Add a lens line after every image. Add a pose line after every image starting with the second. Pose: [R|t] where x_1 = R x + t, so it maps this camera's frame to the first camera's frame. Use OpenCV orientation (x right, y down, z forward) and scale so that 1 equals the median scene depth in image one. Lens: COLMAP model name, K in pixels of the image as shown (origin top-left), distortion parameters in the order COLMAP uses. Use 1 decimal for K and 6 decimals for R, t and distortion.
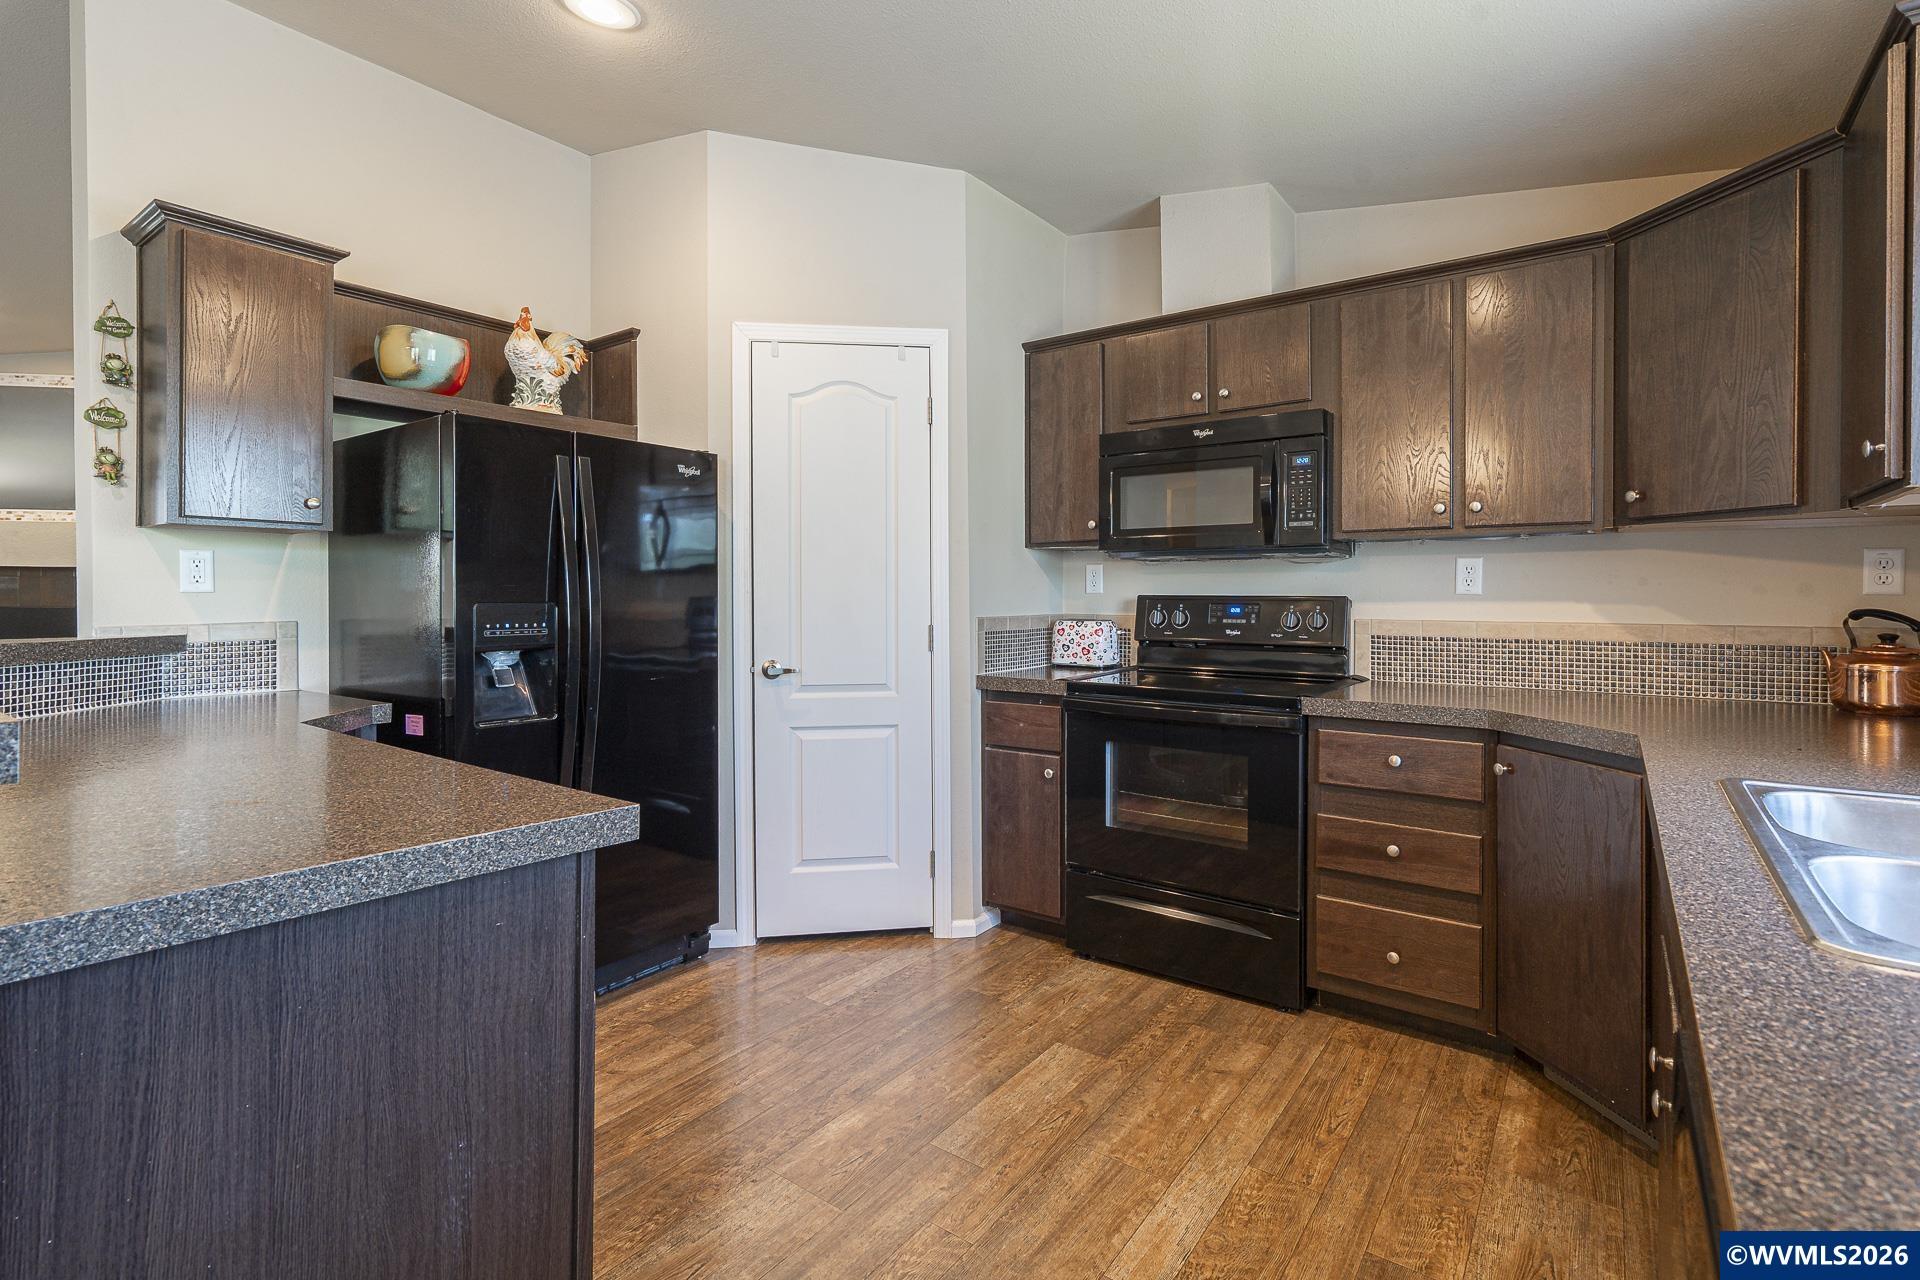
lens RADIAL K [[897.9, 0, 945.2], [0, 897.9, 598.2], [0, 0, 1]] dist [0.000852, -0.000532]
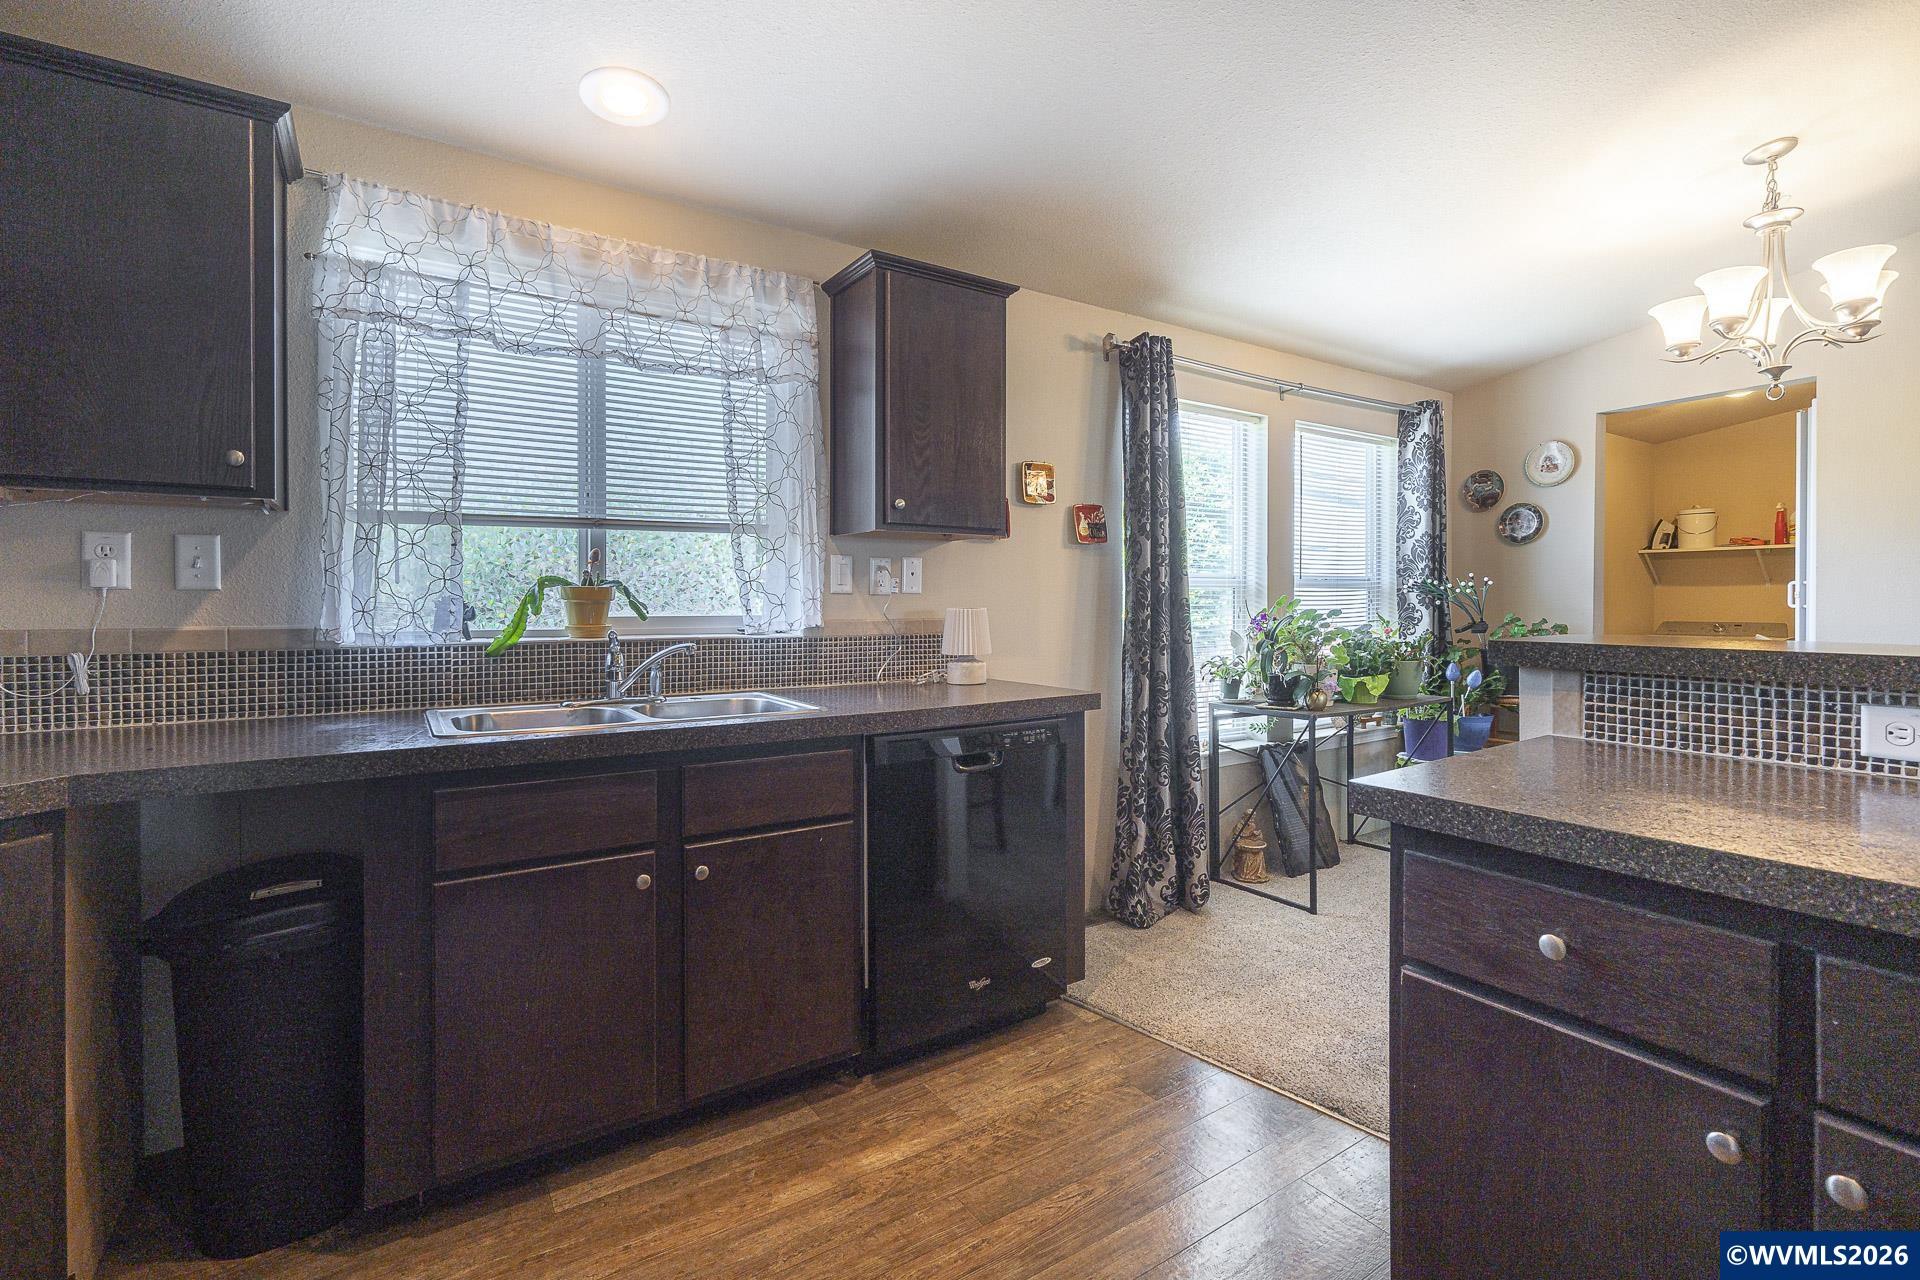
lens RADIAL K [[897.0, 0, 956.3], [0, 897.0, 600.1], [0, 0, 1]] dist [0.003266, 0.000647]
pose [[-0.944607, -0.001131, 0.328201, -0.112401], [0.001166, 0.999976, 0.006803, 0.002548], [-0.328200, 0.006809, -0.944584, 1.016546]]
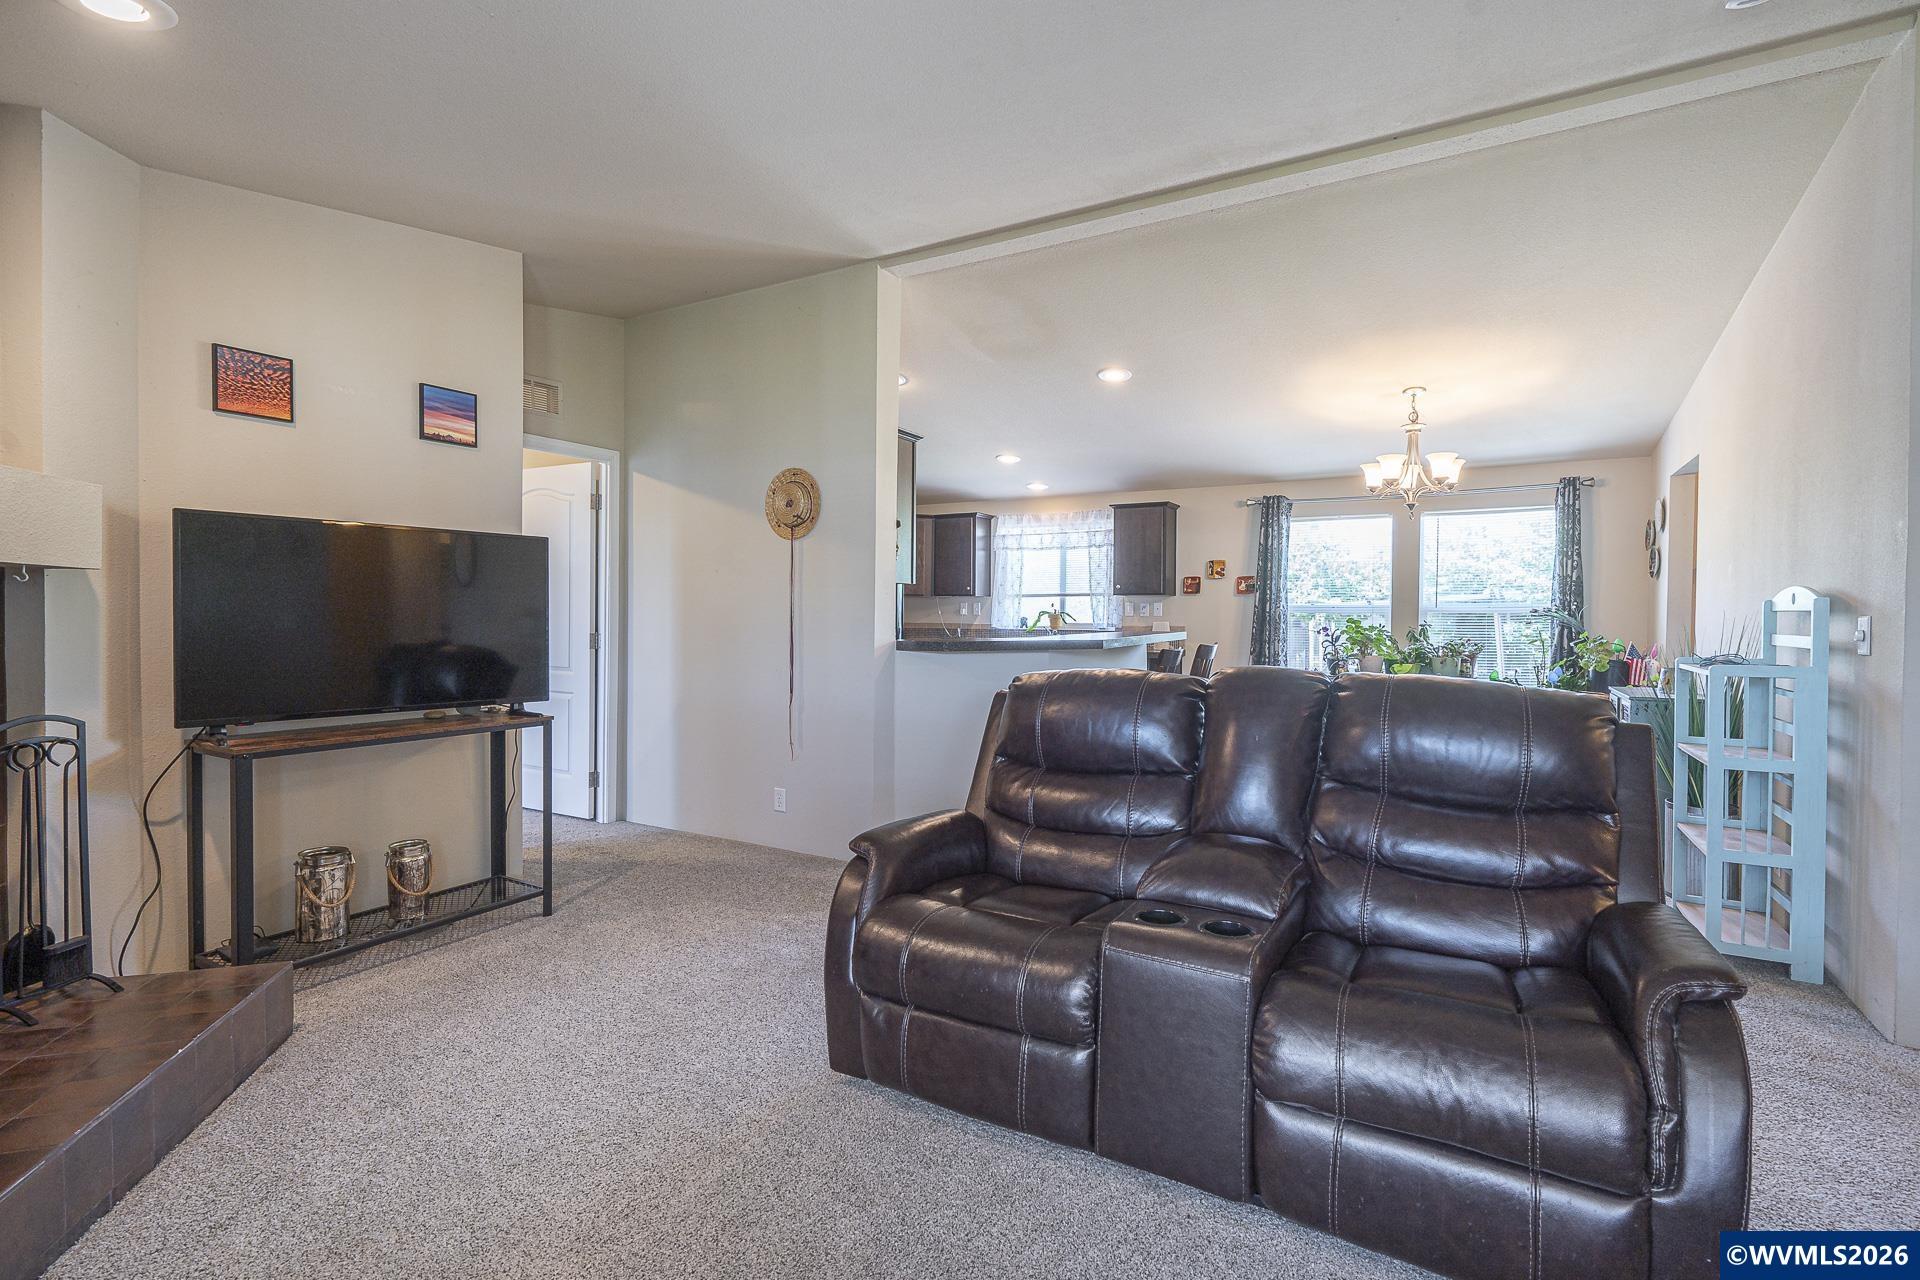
lens RADIAL K [[866.7, 0, 956.8], [0, 866.7, 630.8], [0, 0, 1]] dist [-0.001802, -0.000086]
pose [[-0.114741, -0.019655, 0.993201, -2.429427], [0.000319, 0.999803, 0.019822, -0.006620], [-0.993395, 0.002592, -0.114712, 0.964837]]
